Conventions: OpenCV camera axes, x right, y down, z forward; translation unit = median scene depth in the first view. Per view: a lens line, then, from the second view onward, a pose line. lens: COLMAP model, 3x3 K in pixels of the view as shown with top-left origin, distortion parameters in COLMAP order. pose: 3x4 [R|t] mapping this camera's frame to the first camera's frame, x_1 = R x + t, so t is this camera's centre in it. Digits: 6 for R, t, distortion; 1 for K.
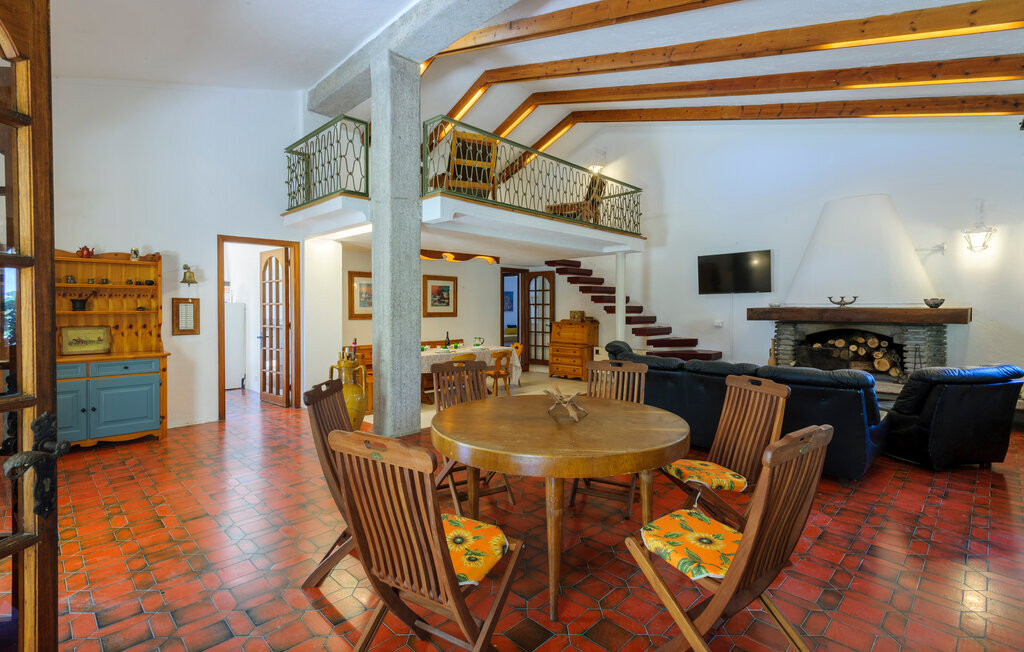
lens RADIAL K [[484.8, 0, 510.7], [0, 484.8, 312.9], [0, 0, 1]] dist [-0.001145, -0.000227]
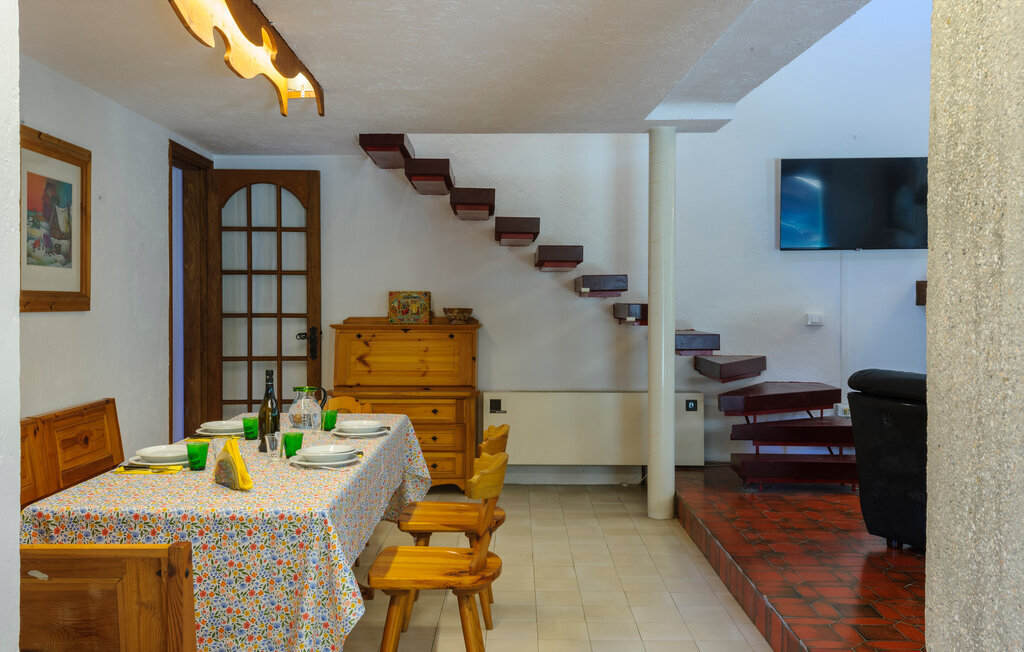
lens RADIAL K [[938.4, 0, 512.0], [0, 938.4, 326.0], [0, 0, 1]] dist [0.002393, 0.000759]
pose [[0.716267, -0.019096, 0.697565, -0.269299], [0.008104, 0.999786, 0.019049, 0.008028], [-0.697779, -0.007991, 0.716268, 0.456895]]
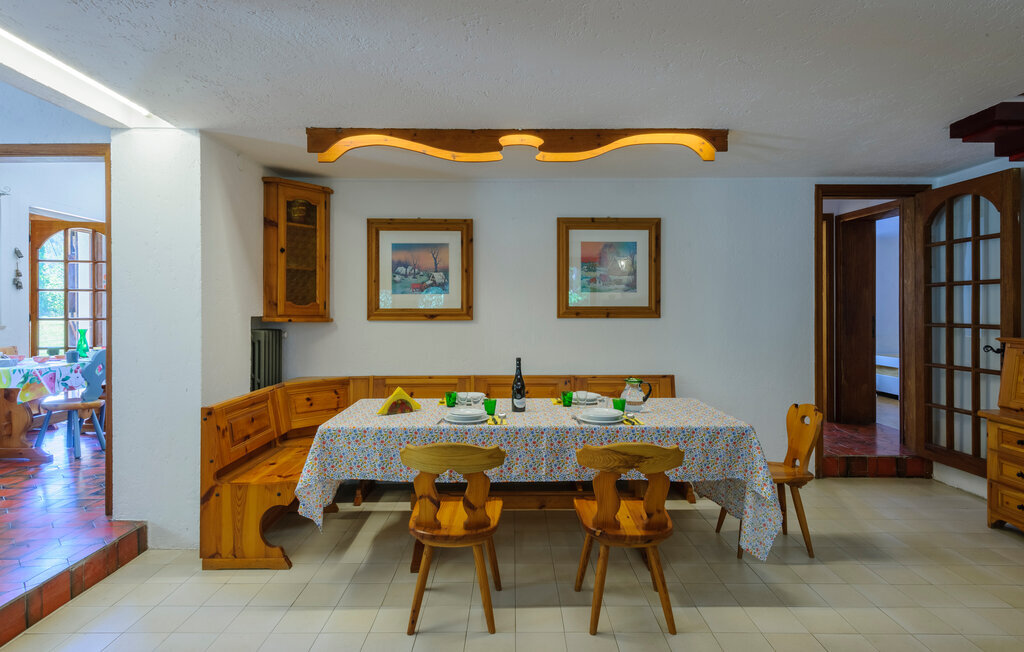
lens RADIAL K [[585.2, 0, 512.9], [0, 585.2, 307.4], [0, 0, 1]] dist [-0.001485, -0.000149]
pose [[0.711458, 0.000079, -0.702729, 0.124490], [-0.007989, 0.999936, -0.007976, 0.004705], [0.702683, 0.011289, 0.711413, 0.532097]]
